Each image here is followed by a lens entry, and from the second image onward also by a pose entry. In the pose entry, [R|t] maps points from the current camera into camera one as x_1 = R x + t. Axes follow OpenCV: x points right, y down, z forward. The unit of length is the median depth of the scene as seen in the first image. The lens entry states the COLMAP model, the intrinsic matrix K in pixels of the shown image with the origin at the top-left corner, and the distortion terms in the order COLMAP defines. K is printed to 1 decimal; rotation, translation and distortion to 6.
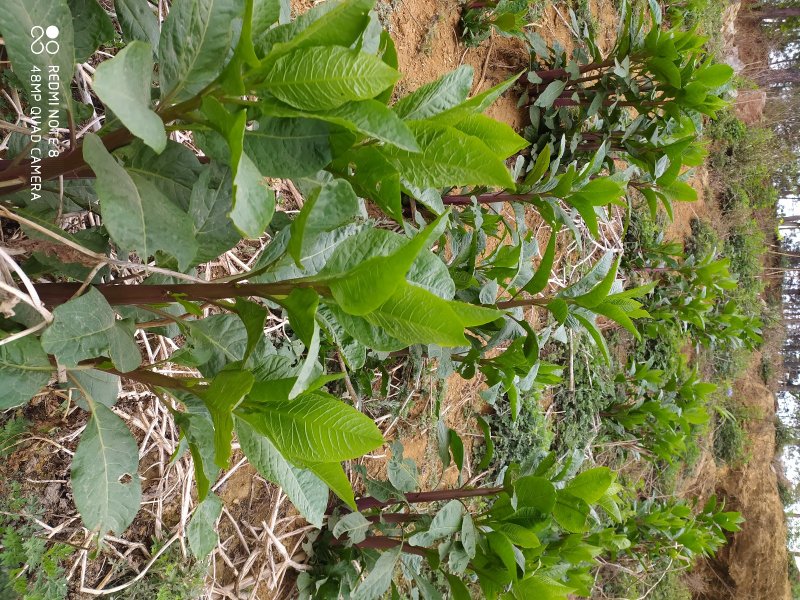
lens RADIAL K [[607.0, 0, 400.0], [0, 607.0, 300.0], [0, 0, 1]] dist [0.001302, 0.007141]
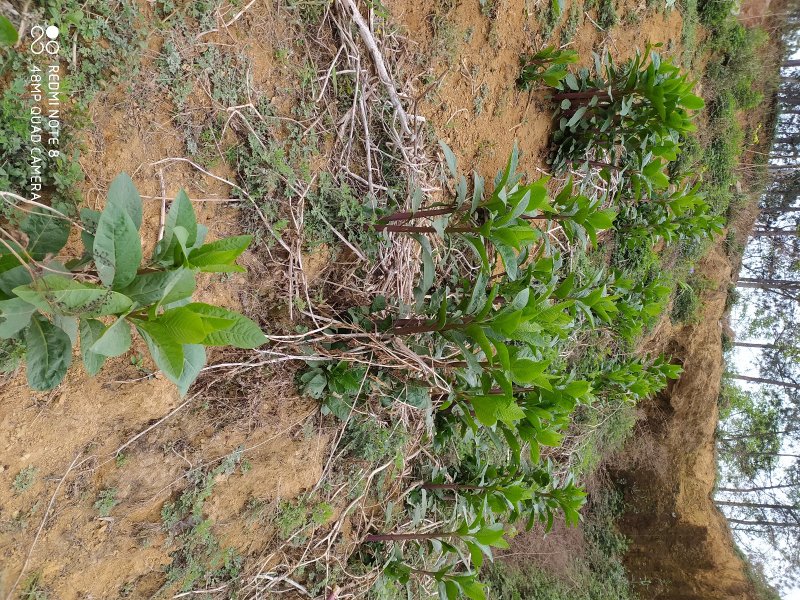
lens RADIAL K [[584.5, 0, 400.0], [0, 584.5, 300.0], [0, 0, 1]] dist [-0.000699, -0.001481]
pose [[0.999672, 0.023025, 0.011200, -0.058219], [-0.025202, 0.962050, 0.271707, -0.094663], [-0.004519, -0.271900, 0.962315, -0.149735]]
